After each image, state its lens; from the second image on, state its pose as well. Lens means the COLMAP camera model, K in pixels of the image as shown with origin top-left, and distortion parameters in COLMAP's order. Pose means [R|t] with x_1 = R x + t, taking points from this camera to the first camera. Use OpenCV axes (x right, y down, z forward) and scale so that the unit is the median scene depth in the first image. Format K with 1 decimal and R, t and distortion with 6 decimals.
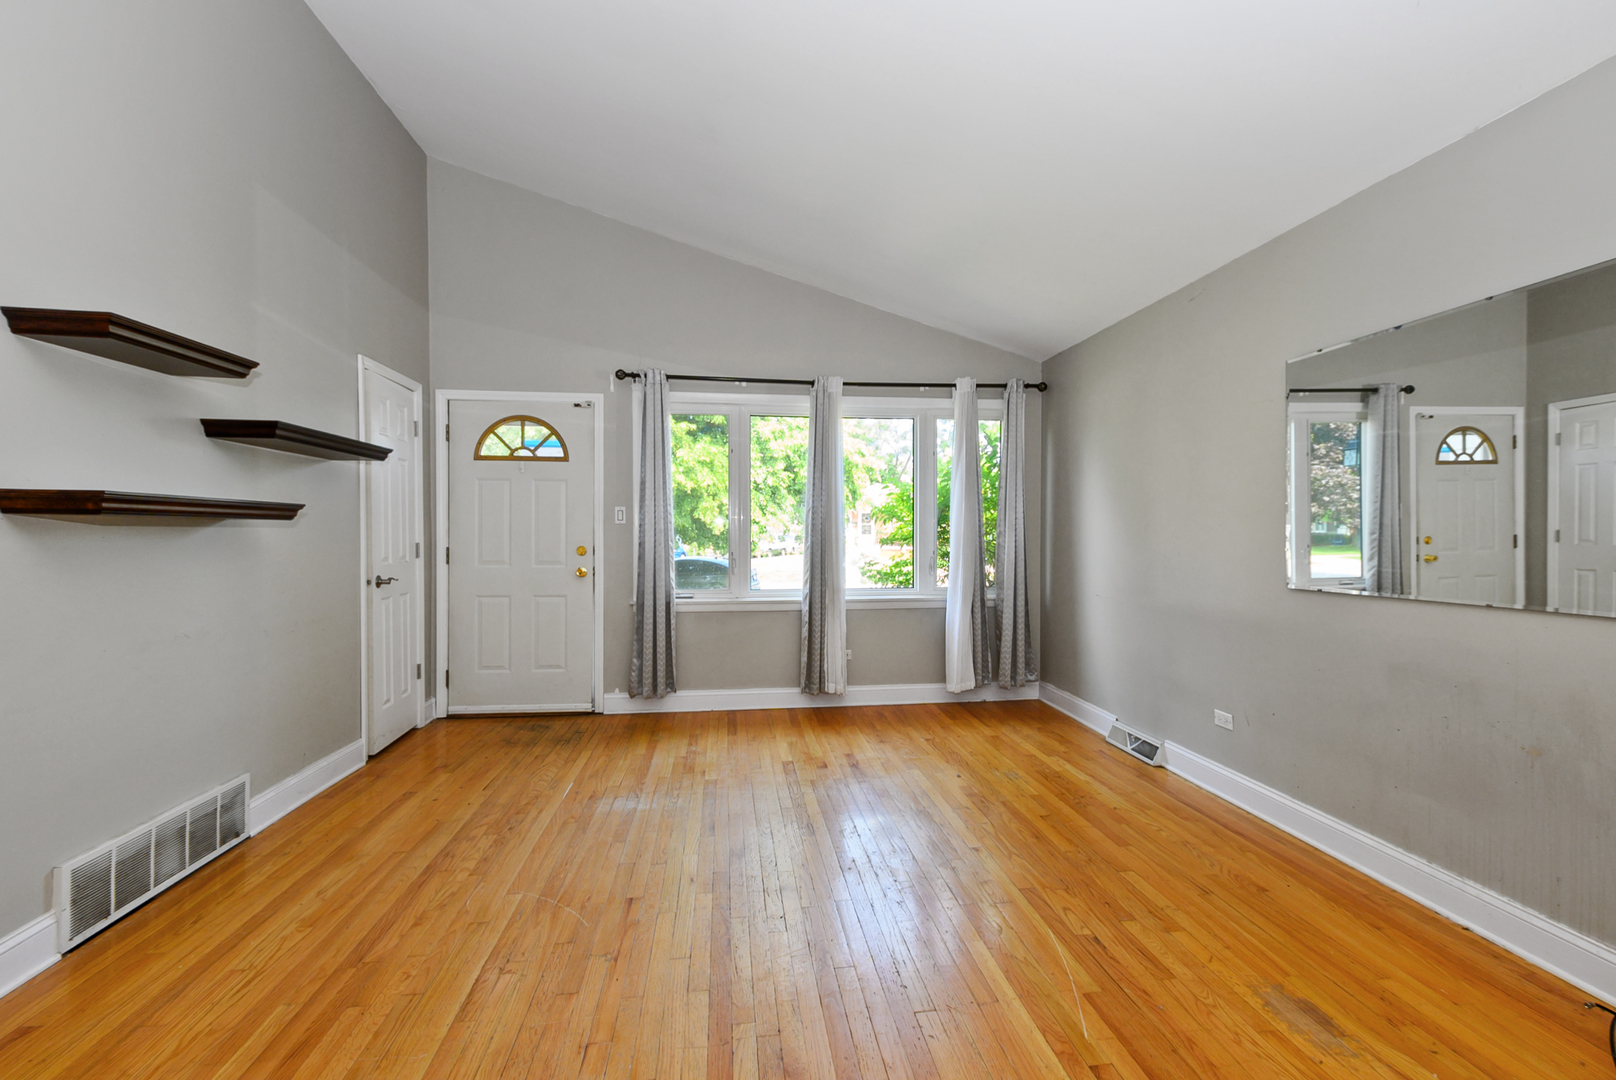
lens RADIAL K [[715.9, 0, 822.0], [0, 715.9, 540.3], [0, 0, 1]] dist [0.001829, 0.000393]
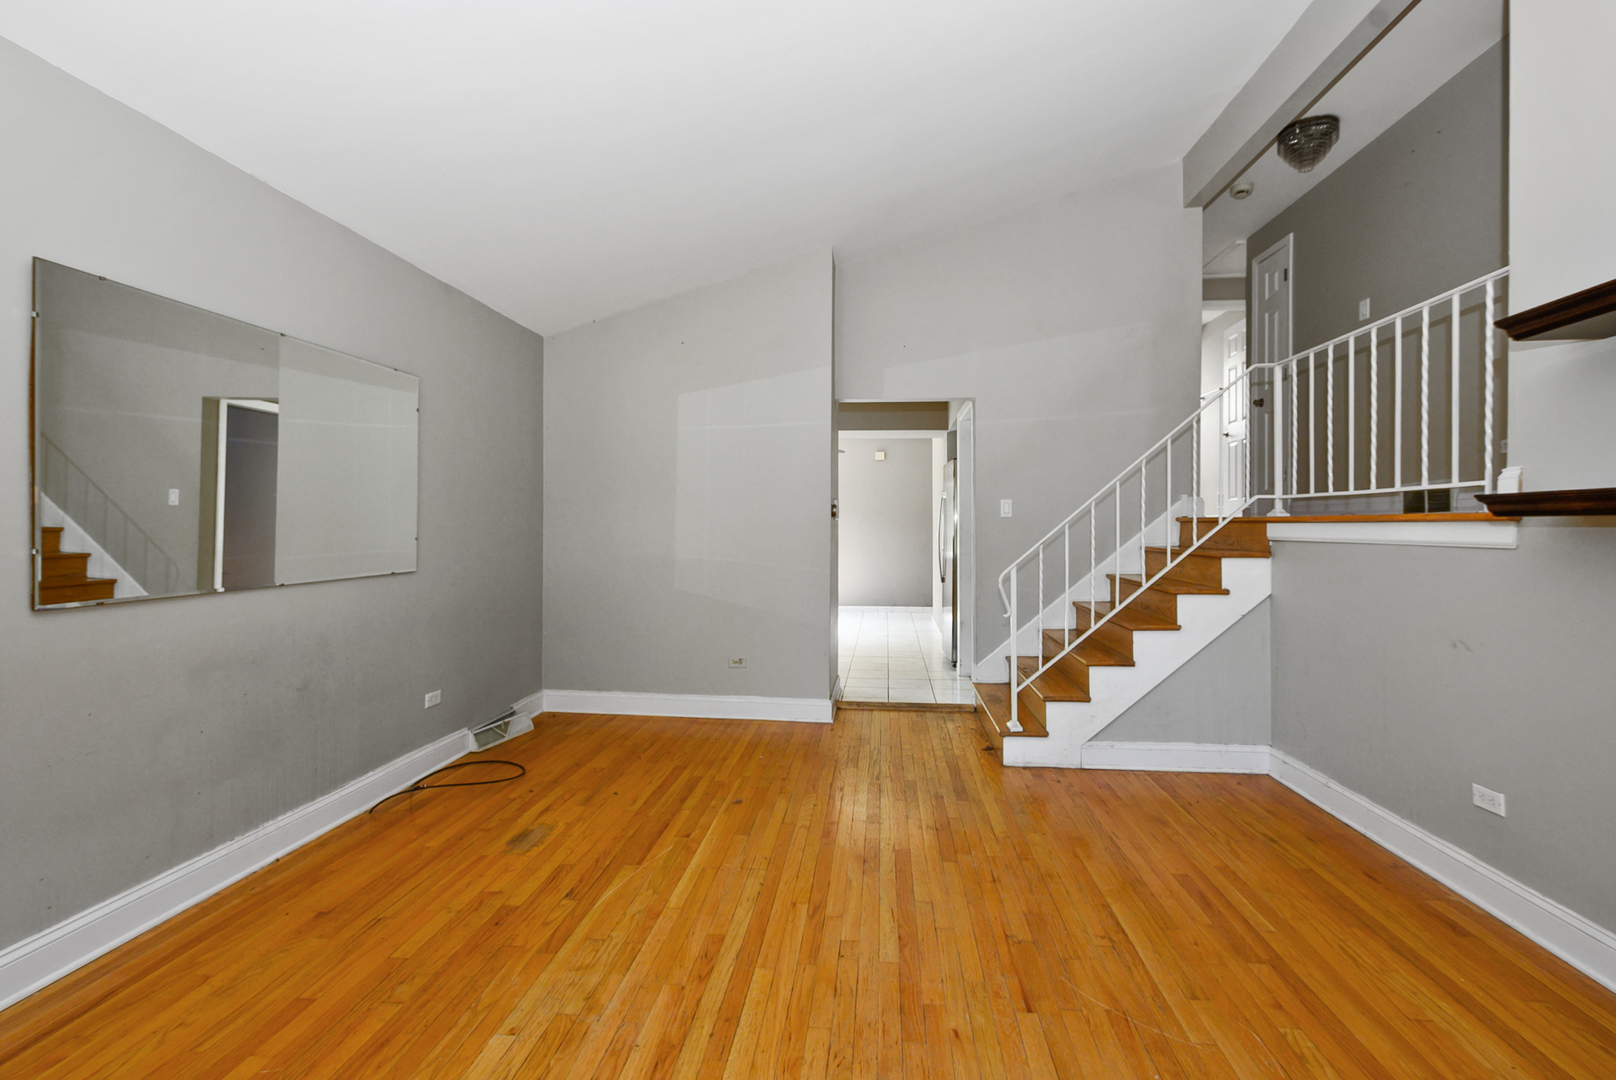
lens RADIAL K [[713.9, 0, 816.5], [0, 713.9, 554.8], [0, 0, 1]] dist [0.003707, -0.000916]
pose [[-0.974564, -0.015276, 0.223588, -0.226131], [-0.004373, 0.998780, 0.049178, -0.023947], [-0.224066, 0.046949, -0.973442, 1.927189]]
